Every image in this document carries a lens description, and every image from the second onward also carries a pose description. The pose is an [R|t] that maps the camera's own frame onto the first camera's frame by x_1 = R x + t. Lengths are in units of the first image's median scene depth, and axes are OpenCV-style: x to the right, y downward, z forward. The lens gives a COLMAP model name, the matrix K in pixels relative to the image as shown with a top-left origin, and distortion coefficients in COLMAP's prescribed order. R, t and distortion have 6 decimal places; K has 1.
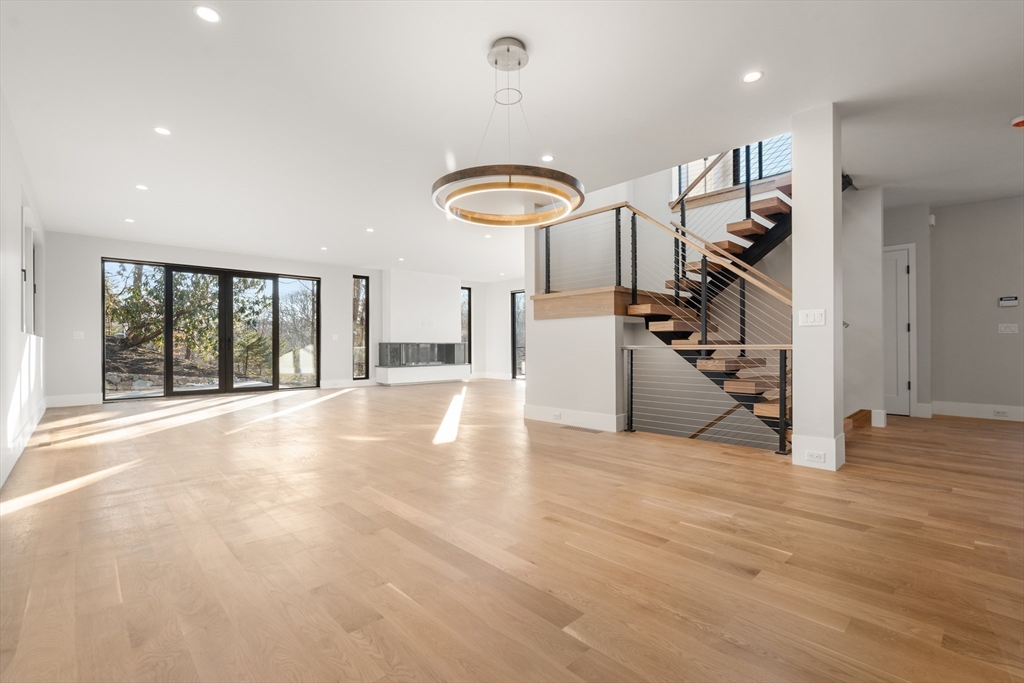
lens RADIAL K [[452.7, 0, 511.8], [0, 452.7, 340.2], [0, 0, 1]] dist [-0.002172, 0.000299]
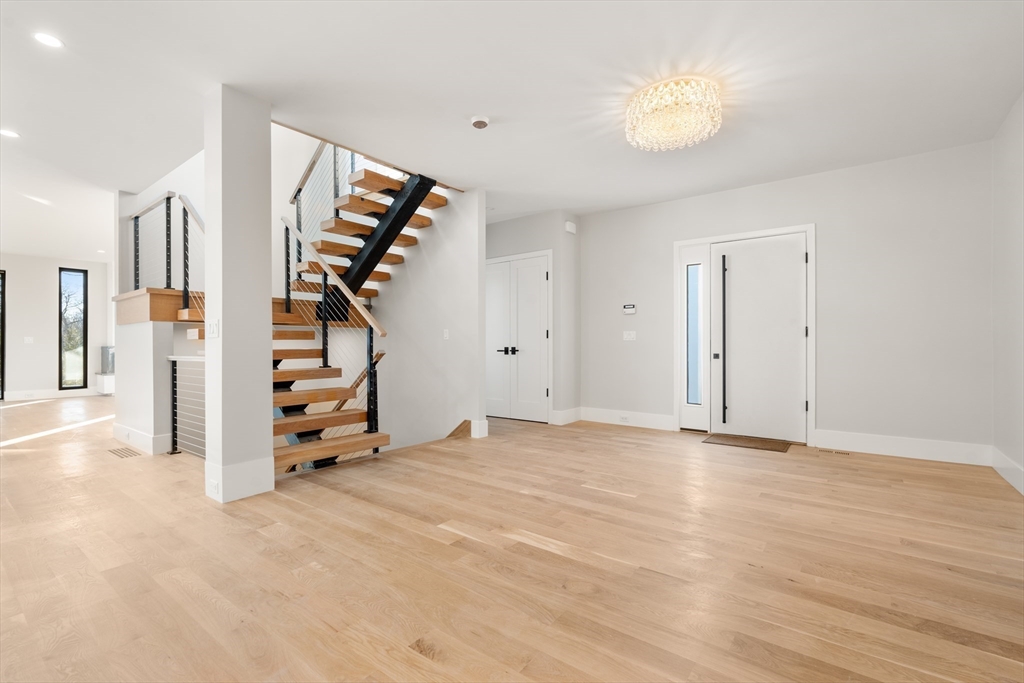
lens RADIAL K [[452.7, 0, 512.1], [0, 452.7, 334.9], [0, 0, 1]] dist [-0.002172, 0.000299]
pose [[0.986832, 0.002244, 0.161731, 0.714795], [-0.001014, 0.999970, -0.007688, -0.020617], [-0.161744, 0.007423, 0.986805, 0.031731]]
